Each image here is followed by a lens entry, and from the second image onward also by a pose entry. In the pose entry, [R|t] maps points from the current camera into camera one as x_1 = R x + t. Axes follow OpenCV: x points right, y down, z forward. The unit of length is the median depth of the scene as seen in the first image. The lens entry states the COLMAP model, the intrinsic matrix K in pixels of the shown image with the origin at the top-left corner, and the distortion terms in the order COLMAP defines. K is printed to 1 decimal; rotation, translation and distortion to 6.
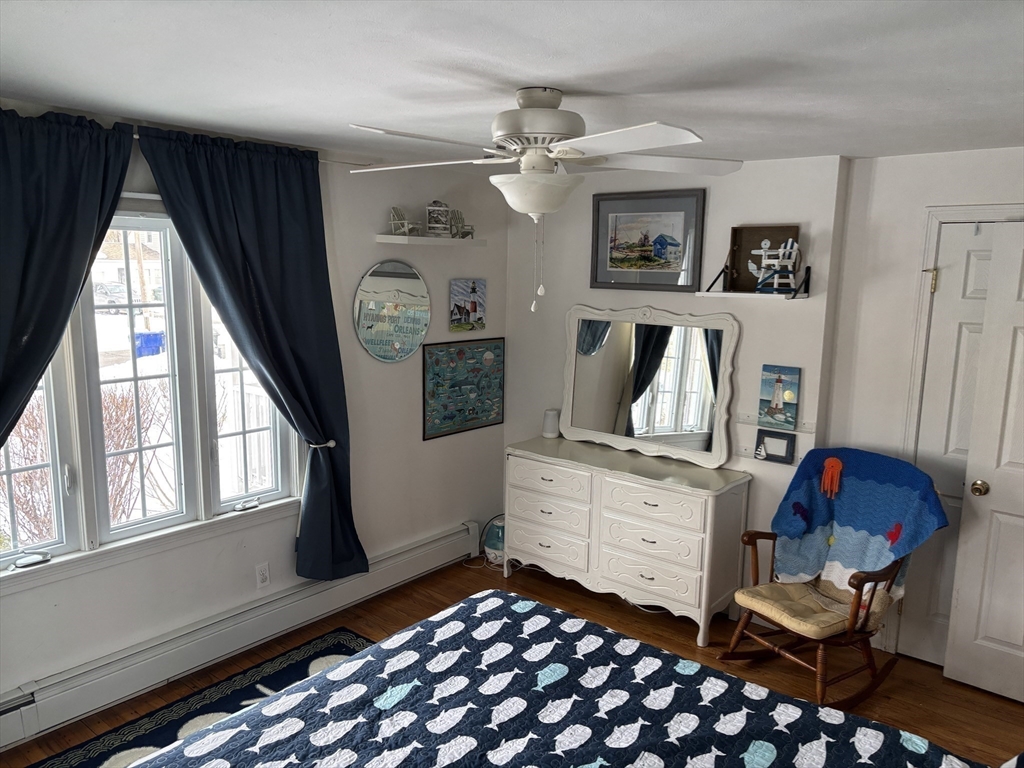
lens RADIAL K [[774.2, 0, 509.9], [0, 774.2, 385.9], [0, 0, 1]] dist [0.092122, -0.097629]
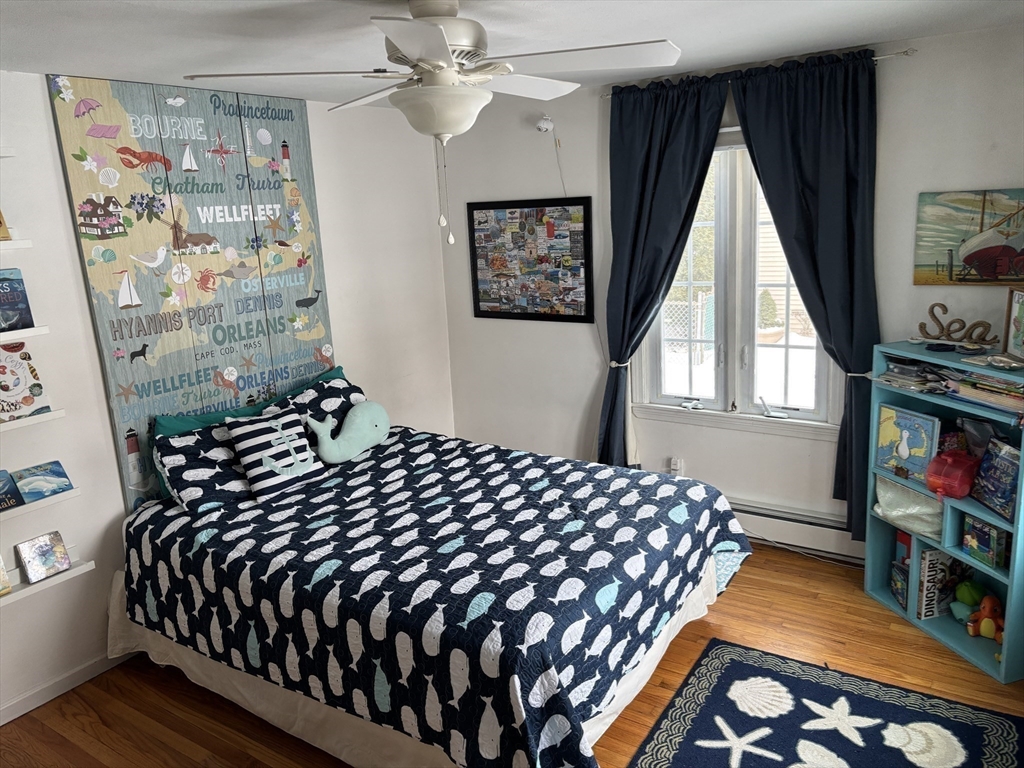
lens RADIAL K [[774.2, 0, 509.9], [0, 774.2, 385.9], [0, 0, 1]] dist [0.092122, -0.097629]
pose [[-0.994266, 0.057003, -0.090477, 0.034930], [0.018673, 0.925628, 0.377975, -0.181332], [0.105294, 0.374118, -0.921384, 1.206548]]
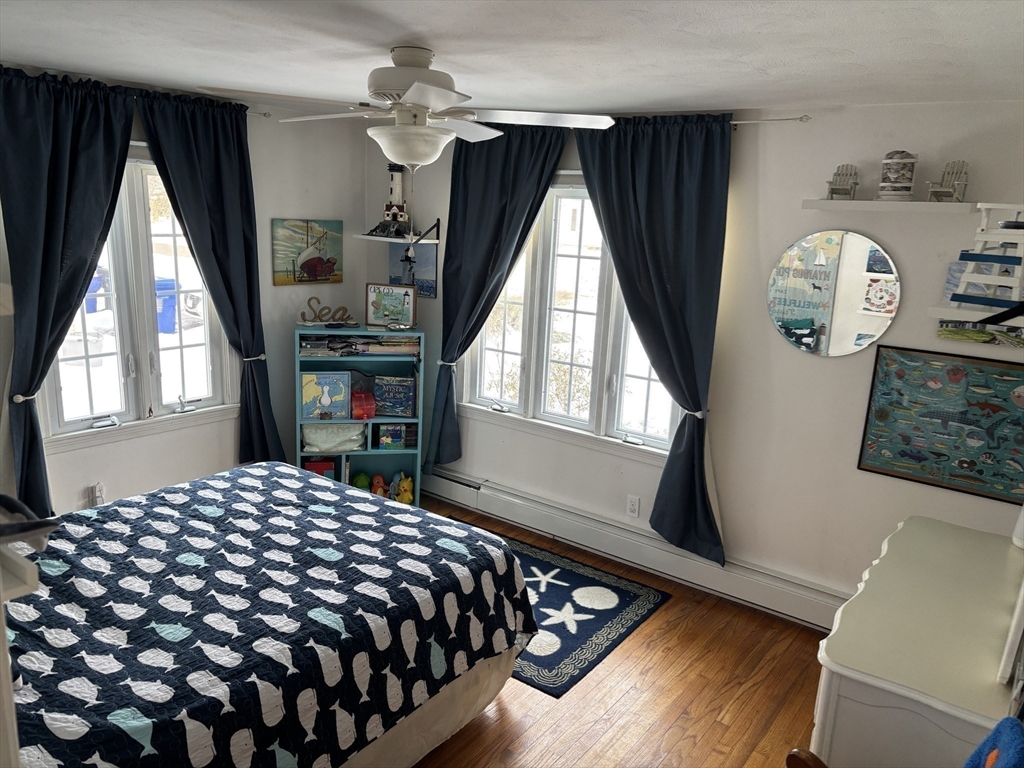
lens RADIAL K [[774.2, 0, 509.9], [0, 774.2, 385.9], [0, 0, 1]] dist [0.092122, -0.097629]
pose [[0.047255, 0.206663, -0.977270, 0.710328], [-0.205967, 0.959355, 0.192915, -0.100533], [0.977417, 0.192169, 0.087900, 0.671430]]
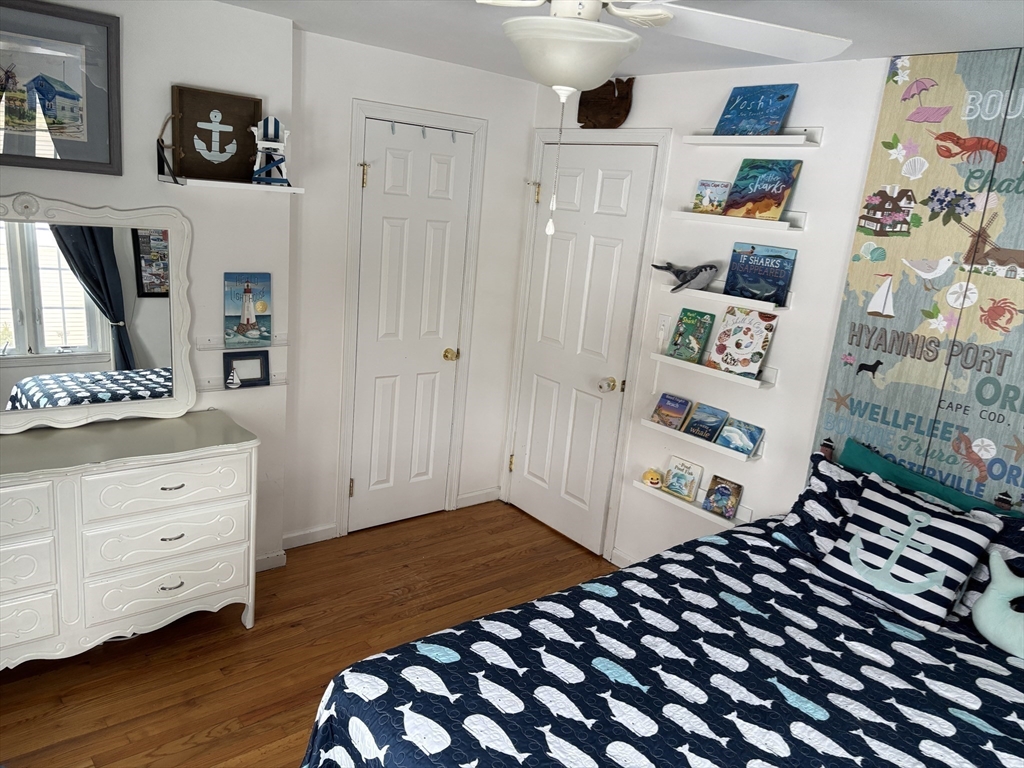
lens RADIAL K [[774.2, 0, 509.9], [0, 774.2, 385.9], [0, 0, 1]] dist [0.092122, -0.097629]
pose [[0.189749, -0.238846, 0.952338, -0.421002], [0.069440, 0.970795, 0.229640, -0.080287], [-0.979374, 0.022556, 0.200793, 0.561670]]
